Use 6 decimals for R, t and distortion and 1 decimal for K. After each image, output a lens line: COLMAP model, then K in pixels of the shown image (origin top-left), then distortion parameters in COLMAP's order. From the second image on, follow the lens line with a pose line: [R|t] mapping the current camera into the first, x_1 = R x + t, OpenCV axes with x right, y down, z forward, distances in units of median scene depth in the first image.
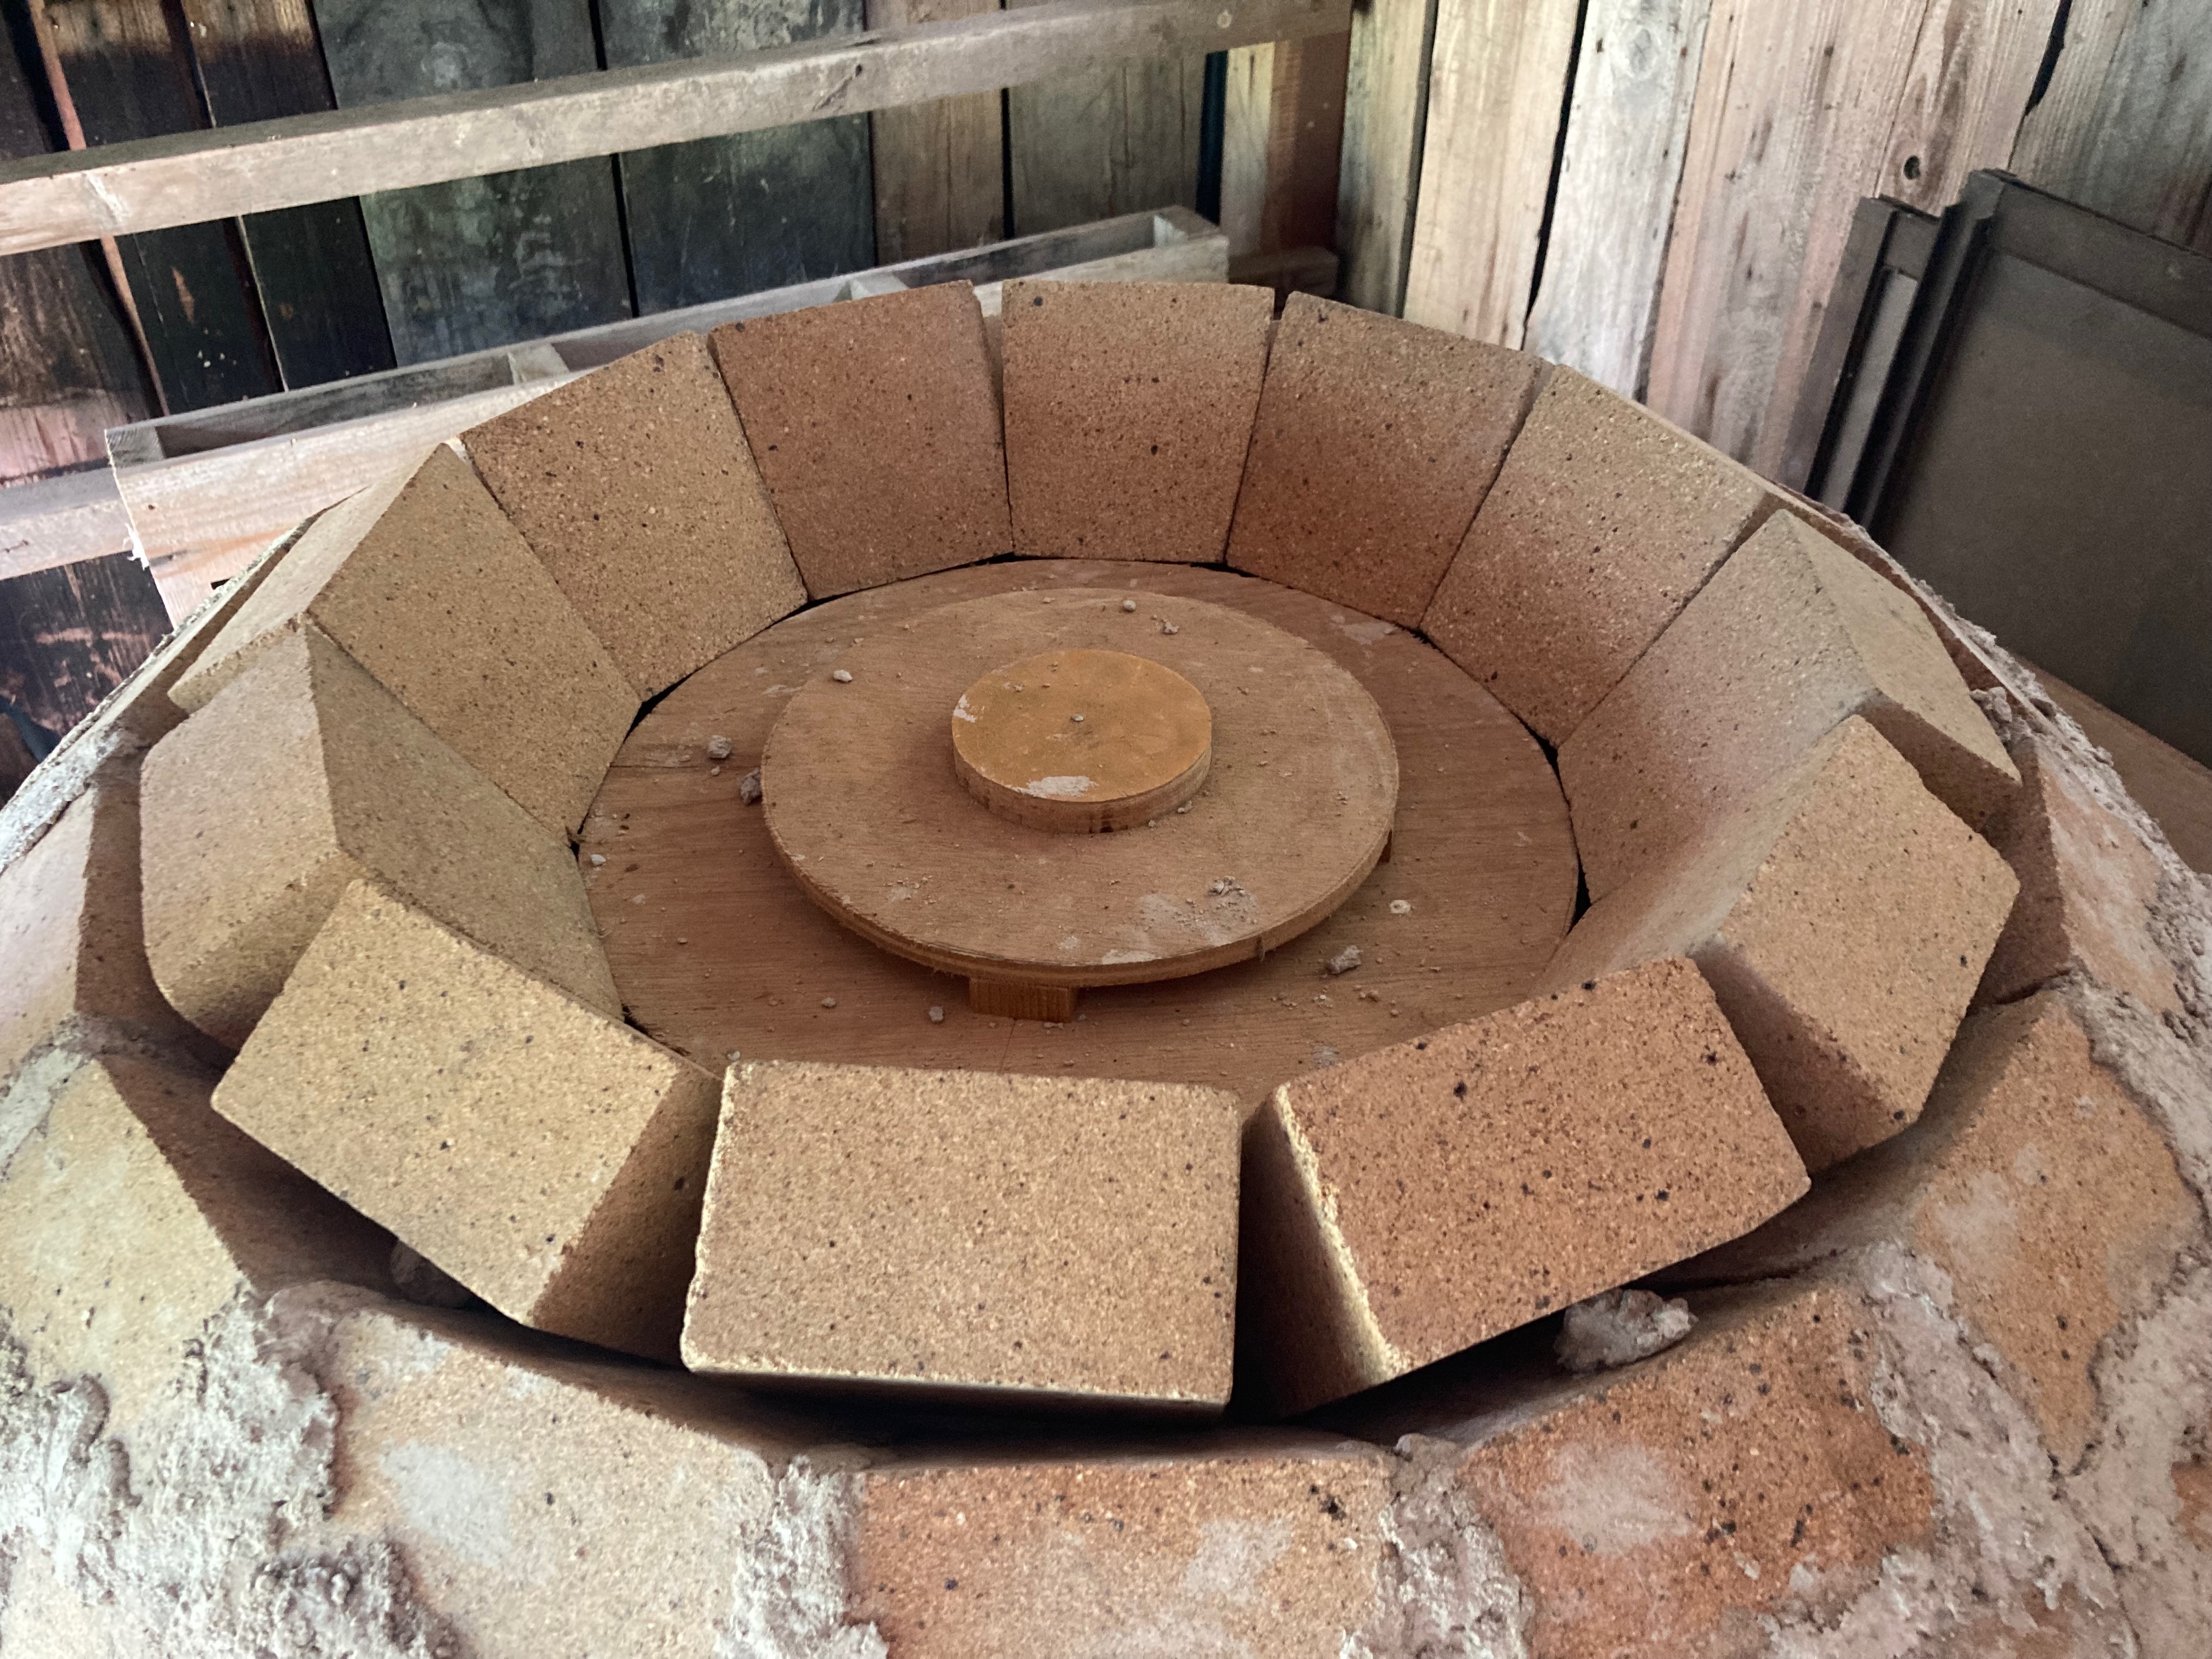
lens RADIAL K [[1833.2, 0, 1111.8], [0, 1833.2, 783.7], [0, 0, 1]] dist [-0.009846, 0.001995]
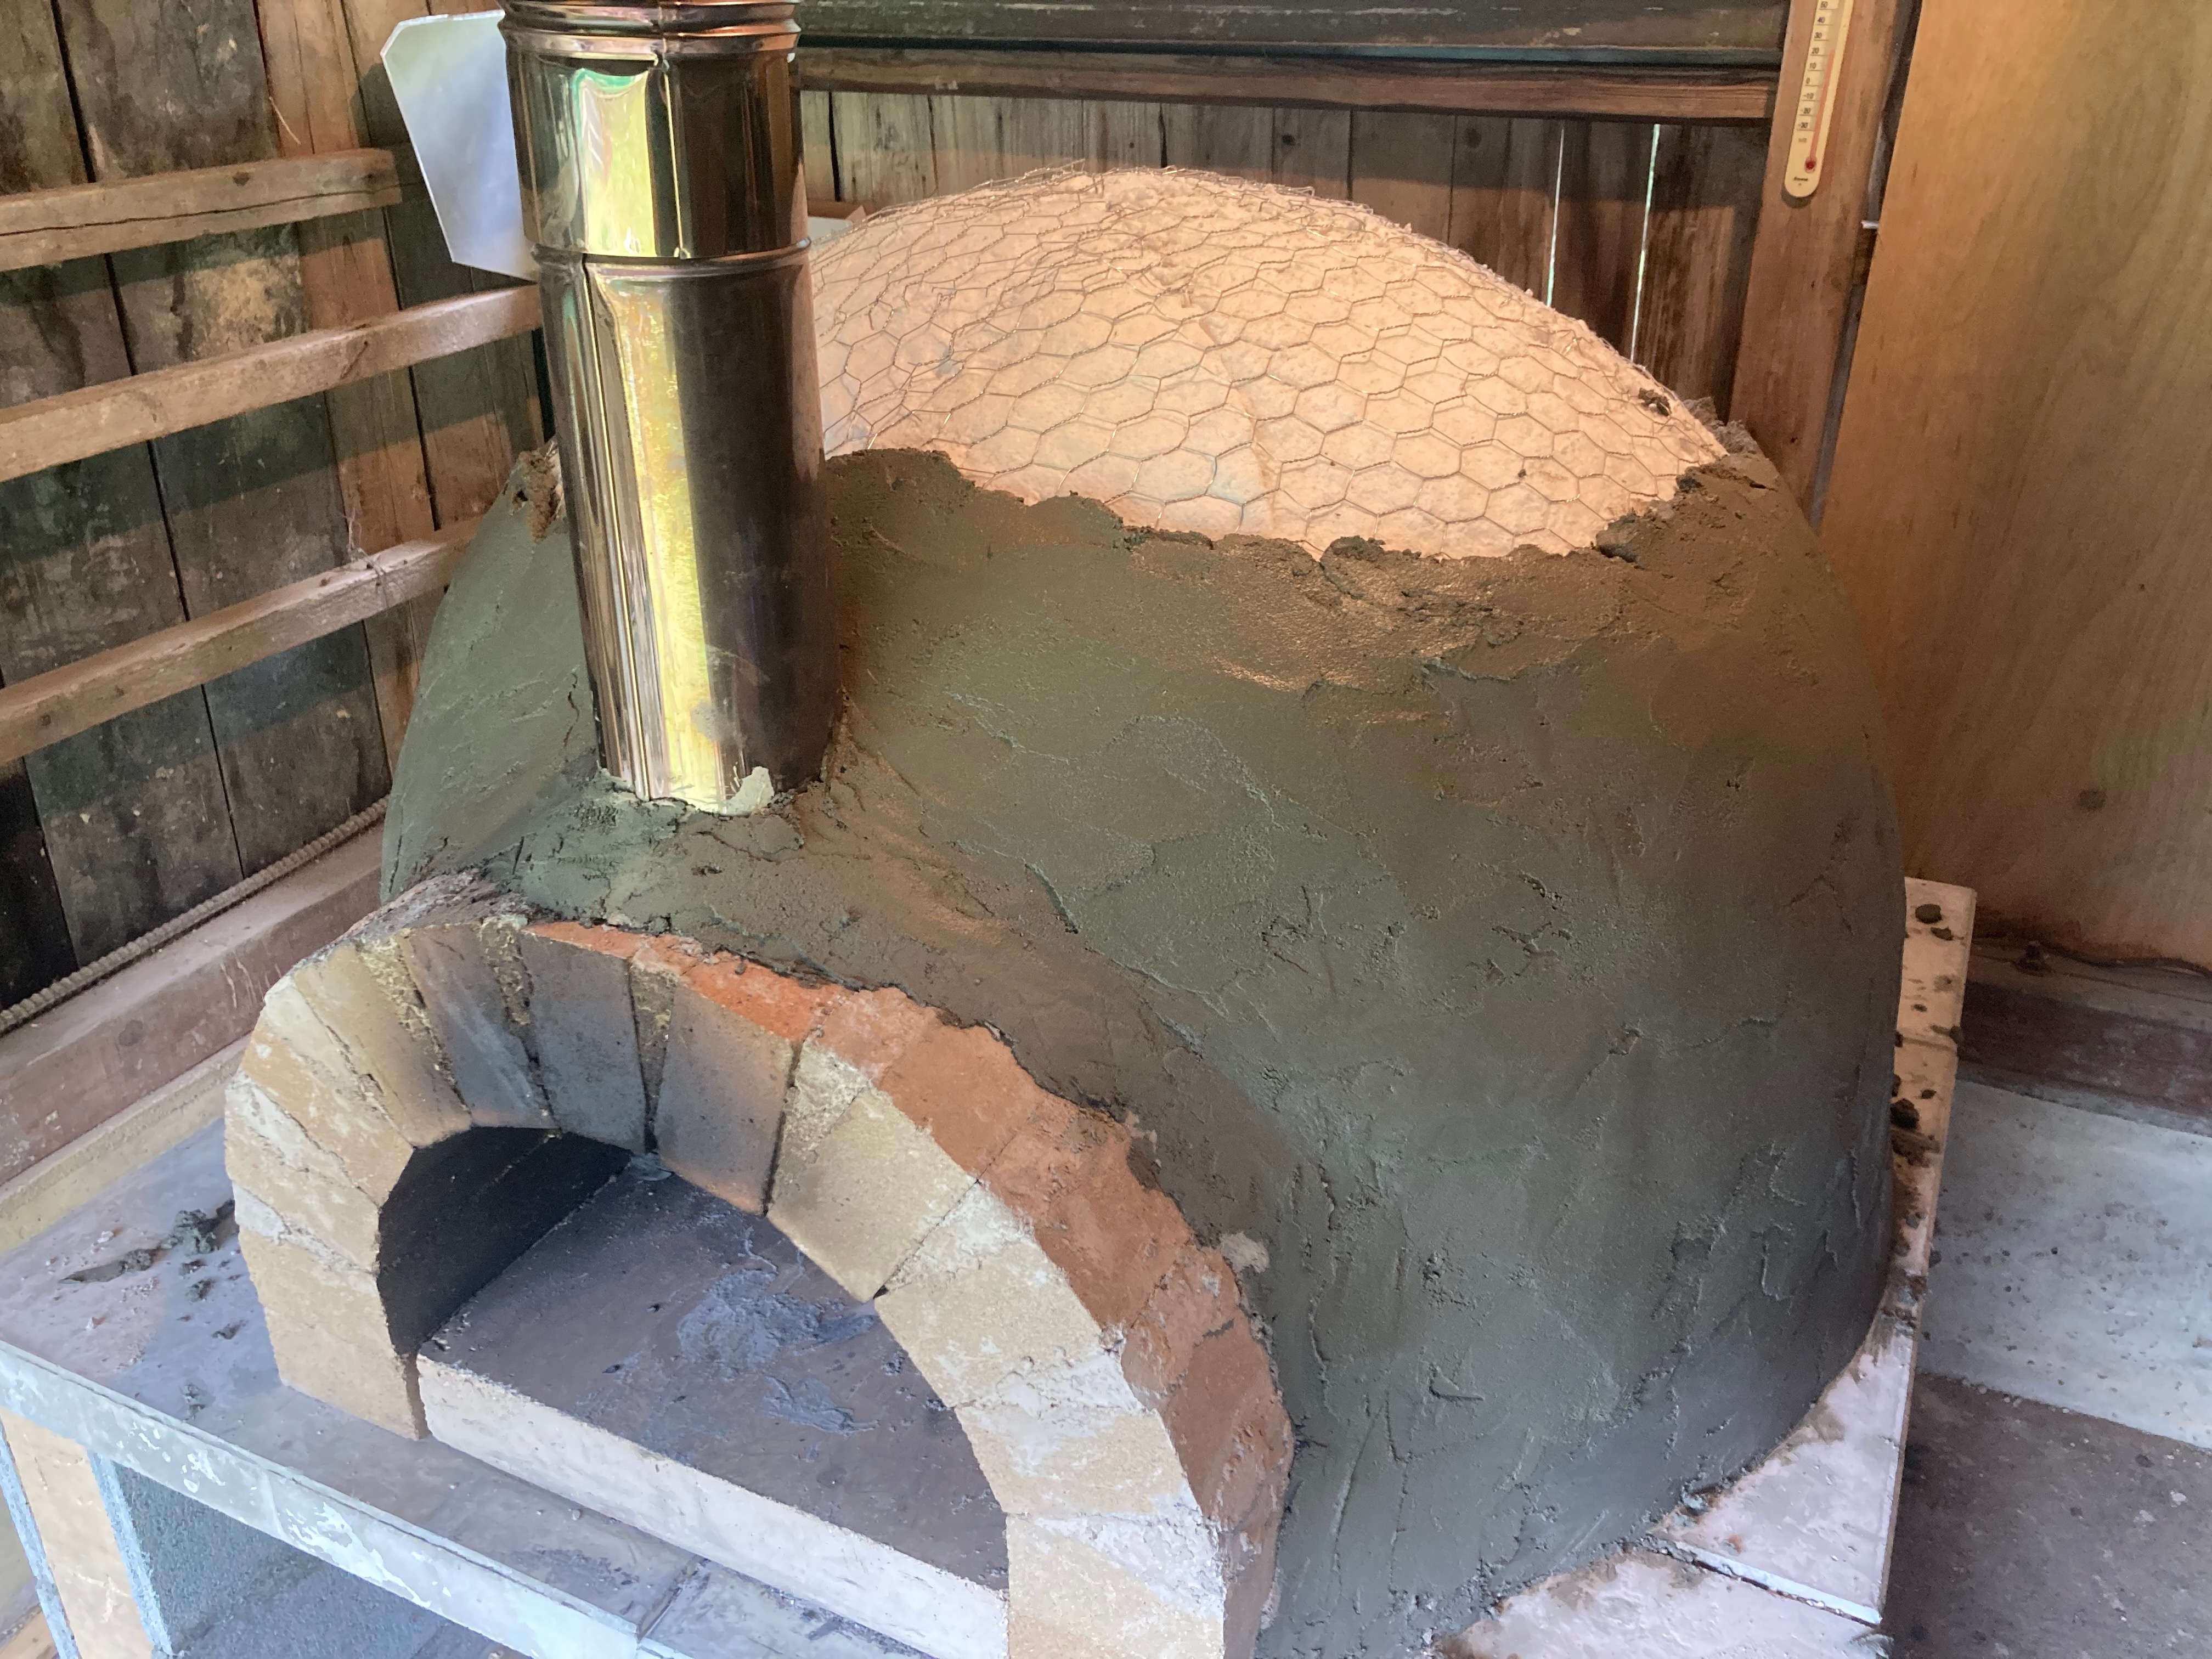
lens RADIAL K [[1805.9, 0, 1098.4], [0, 1805.9, 806.5], [0, 0, 1]] dist [-0.010704, 0.006314]
pose [[0.800805, -0.271063, 0.534074, -0.510072], [0.373984, 0.922821, -0.092395, 0.234149], [-0.467810, 0.273726, 0.840374, -0.239680]]
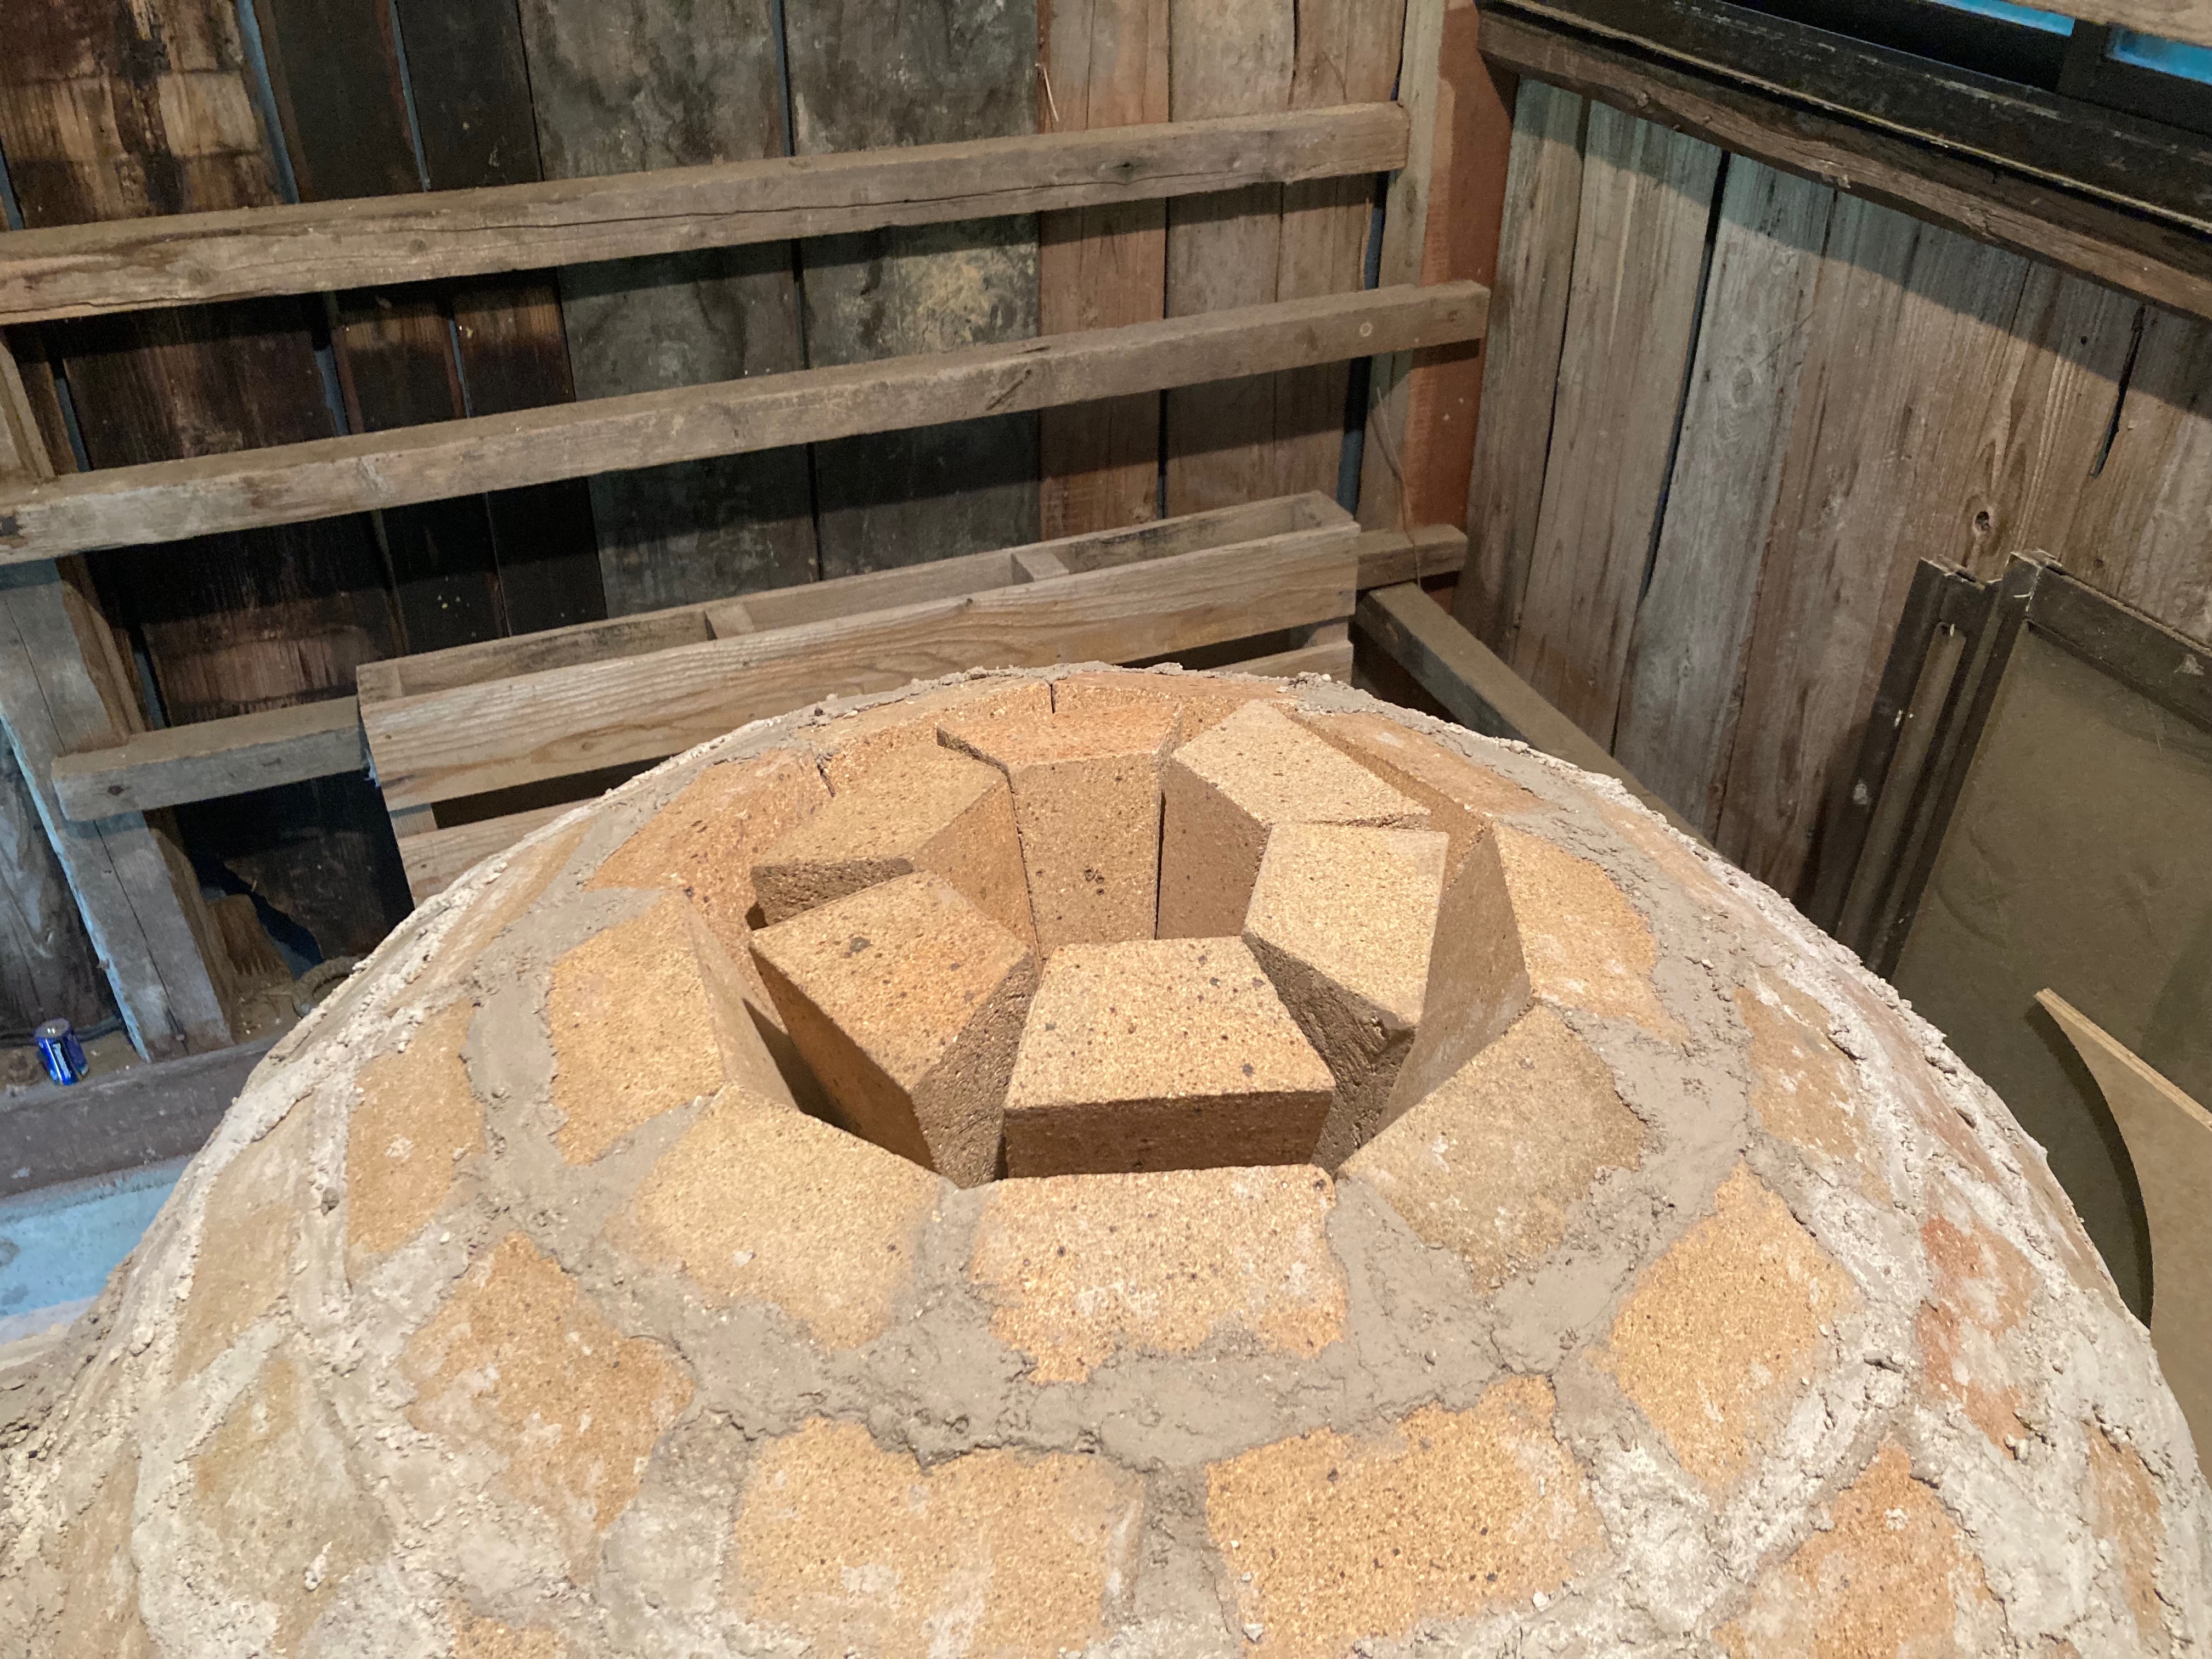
lens RADIAL K [[1805.9, 0, 1098.4], [0, 1805.9, 806.5], [0, 0, 1]] dist [-0.010704, 0.006314]
pose [[0.993154, 0.057223, -0.101838, 0.033222], [-0.065182, 0.994927, -0.076625, -0.046522], [0.096936, 0.082738, 0.991846, -0.070683]]
